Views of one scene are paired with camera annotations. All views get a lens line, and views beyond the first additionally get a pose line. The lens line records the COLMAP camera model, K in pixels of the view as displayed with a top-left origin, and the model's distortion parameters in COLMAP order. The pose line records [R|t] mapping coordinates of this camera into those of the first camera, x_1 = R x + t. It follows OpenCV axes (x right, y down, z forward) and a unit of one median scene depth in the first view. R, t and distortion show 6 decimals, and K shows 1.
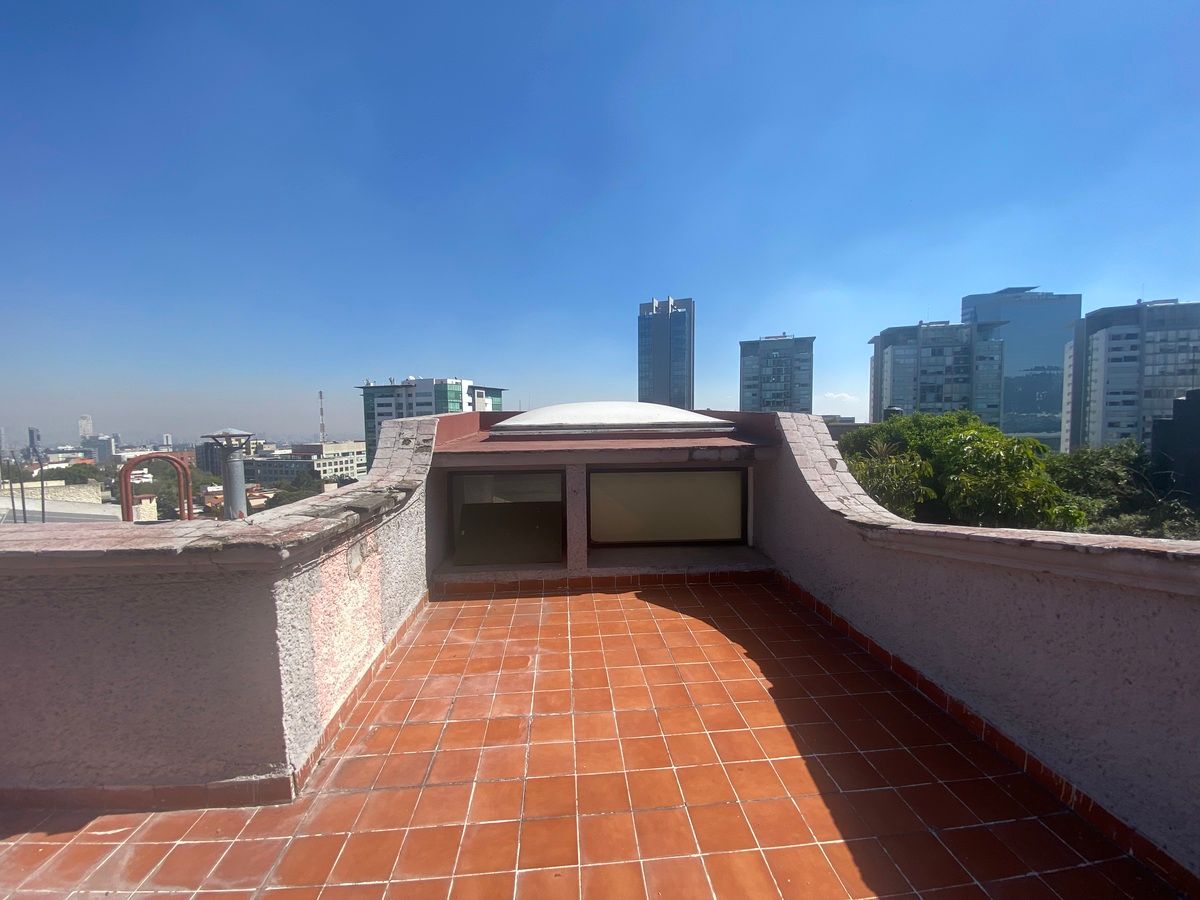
lens RADIAL K [[484.7, 0, 594.6], [0, 484.7, 447.2], [0, 0, 1]] dist [0.015961, -0.017750]
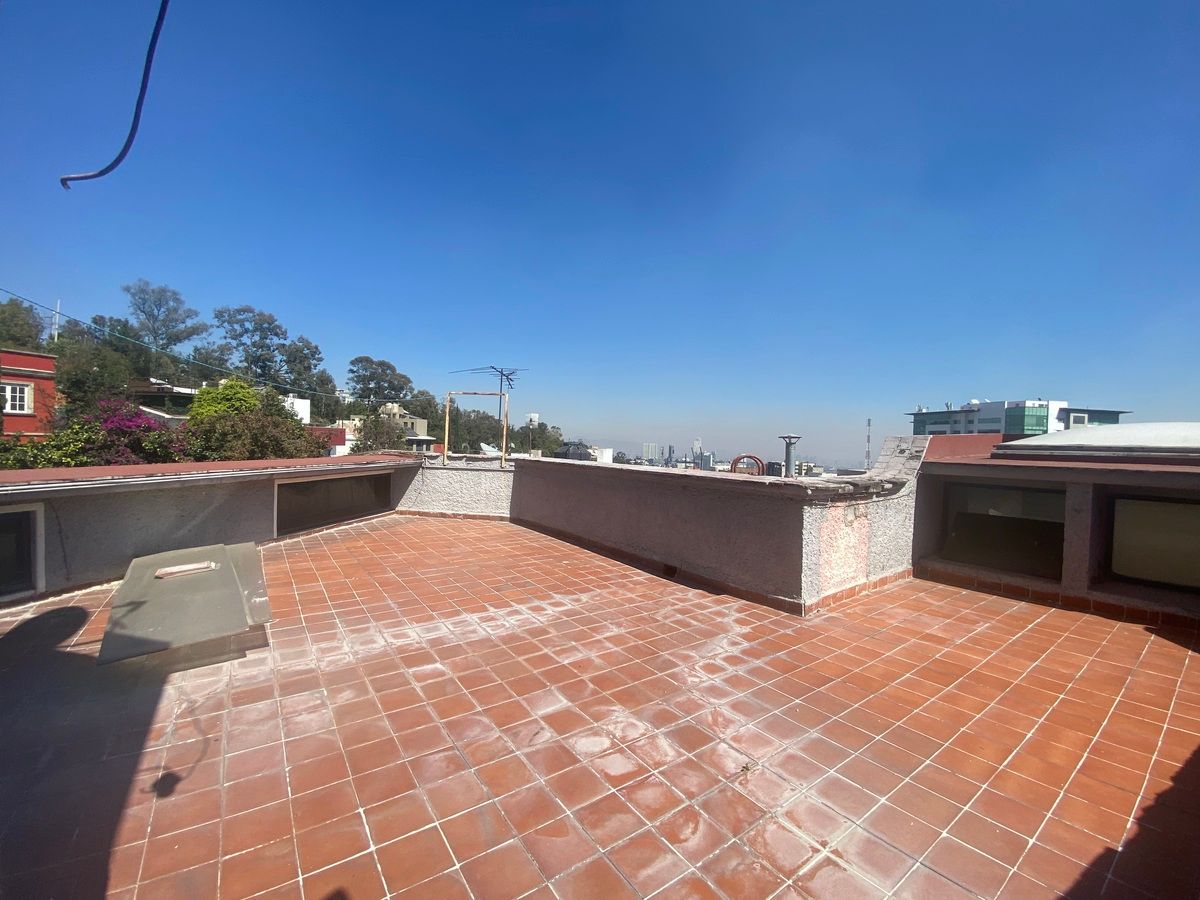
lens RADIAL K [[484.7, 0, 590.1], [0, 484.7, 451.5], [0, 0, 1]] dist [0.015961, -0.017750]
pose [[0.514233, 0.043186, -0.856563, 0.434503], [-0.083774, 0.996485, -0.000053, 0.081383], [0.853549, 0.071785, 0.516043, -0.588382]]
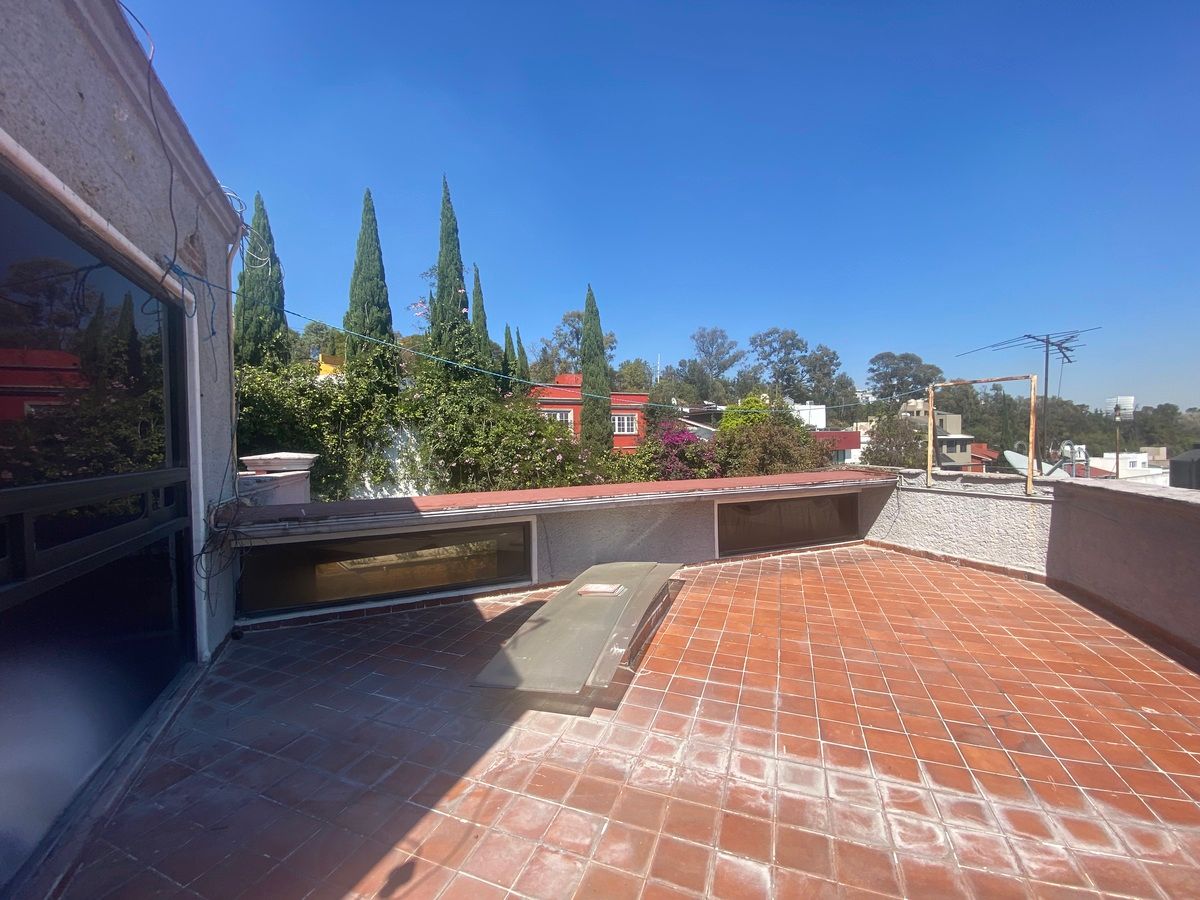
lens RADIAL K [[484.7, 0, 600.2], [0, 484.7, 444.3], [0, 0, 1]] dist [0.015961, -0.017750]
pose [[-0.419262, 0.025851, -0.907497, 0.010840], [-0.031683, 0.998569, 0.043083, 0.007558], [0.907312, 0.046815, -0.417843, -0.247327]]
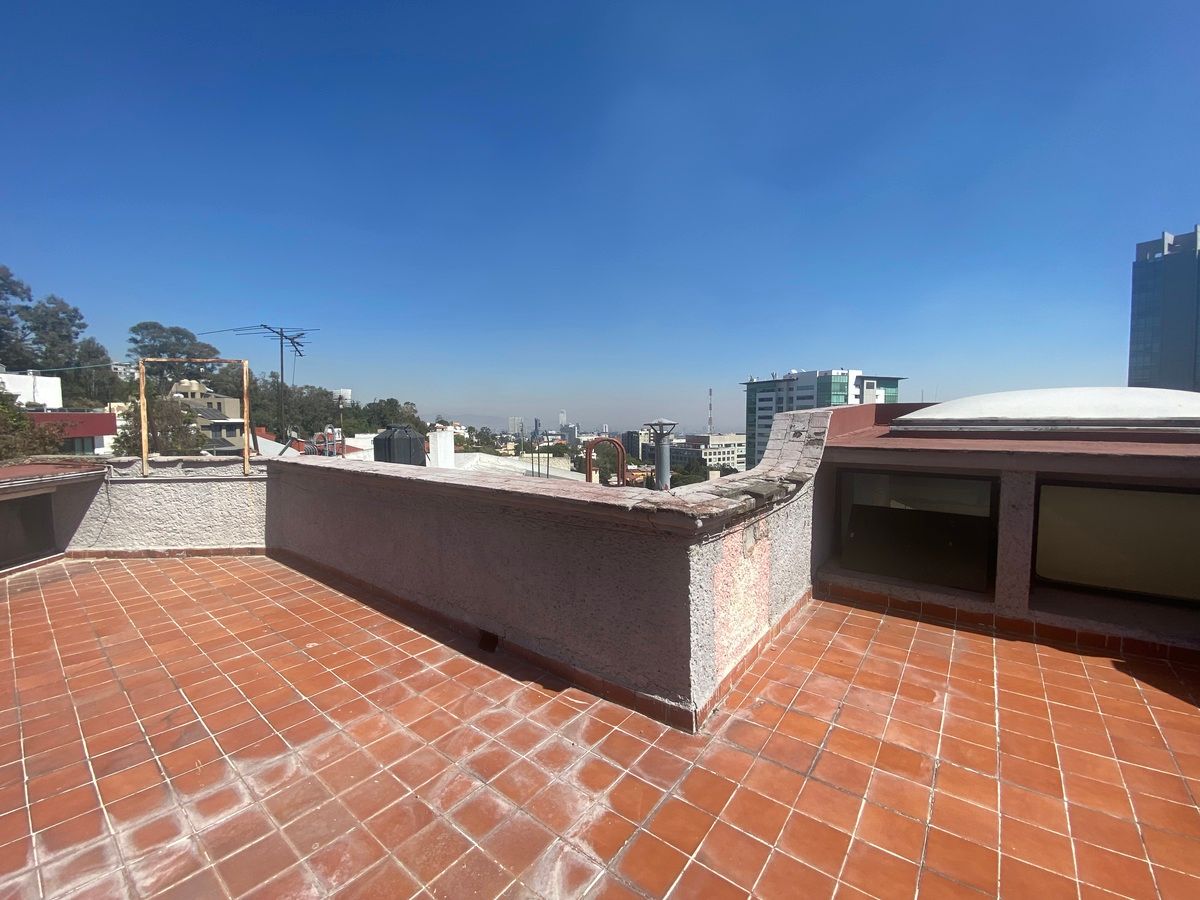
lens RADIAL K [[484.7, 0, 593.6], [0, 484.7, 441.6], [0, 0, 1]] dist [0.015961, -0.017750]
pose [[0.734830, 0.041797, -0.676962, -0.020089], [-0.041313, 0.999004, 0.016837, 0.006331], [0.676992, 0.015595, 0.735826, -0.034389]]
